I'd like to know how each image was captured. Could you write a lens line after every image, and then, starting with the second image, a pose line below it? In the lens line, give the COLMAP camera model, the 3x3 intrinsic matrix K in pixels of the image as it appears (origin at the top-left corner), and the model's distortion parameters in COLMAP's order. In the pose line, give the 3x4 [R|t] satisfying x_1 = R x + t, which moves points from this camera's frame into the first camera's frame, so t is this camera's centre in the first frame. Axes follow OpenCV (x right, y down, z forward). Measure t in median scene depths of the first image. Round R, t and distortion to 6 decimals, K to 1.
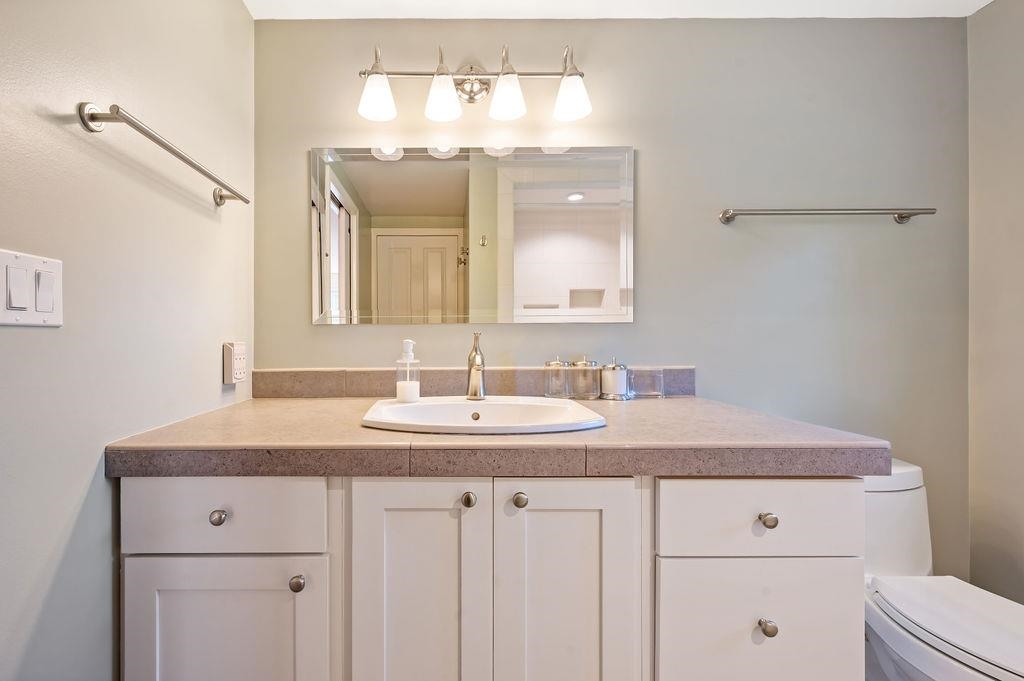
lens RADIAL K [[418.6, 0, 526.2], [0, 418.6, 335.8], [0, 0, 1]] dist [-0.000156, 0.000053]
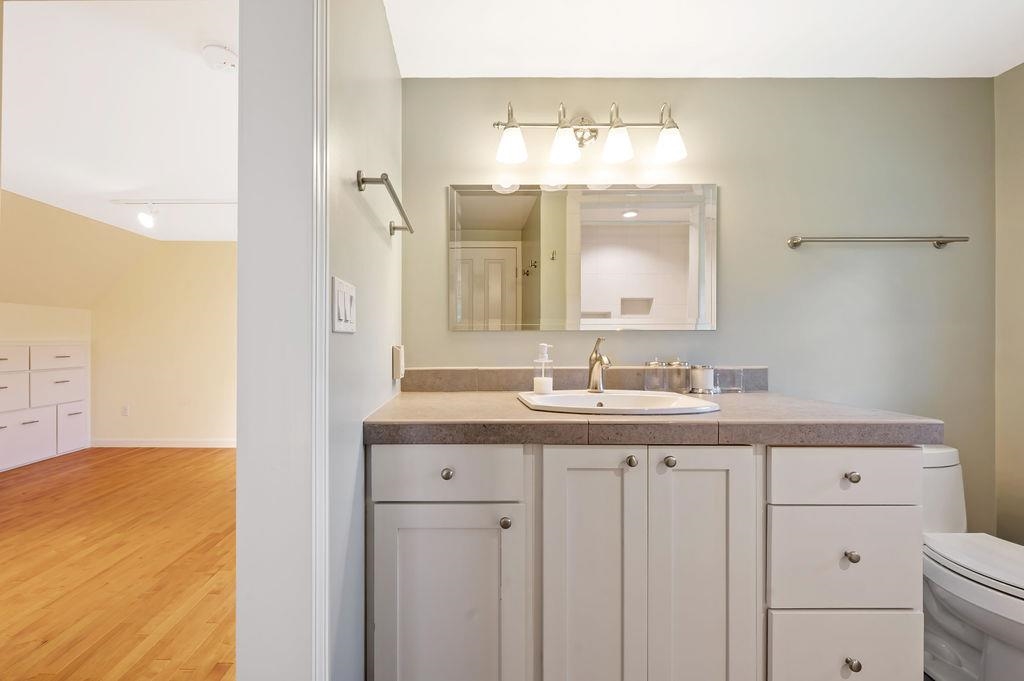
lens RADIAL K [[441.0, 0, 512.0], [0, 441.0, 340.5], [0, 0, 1]] dist [0.000372, -0.000137]
pose [[0.999993, 0.003457, -0.001311, -0.374010], [-0.003458, 0.999994, -0.000445, 0.000769], [0.001309, 0.000450, 0.999999, -0.307036]]
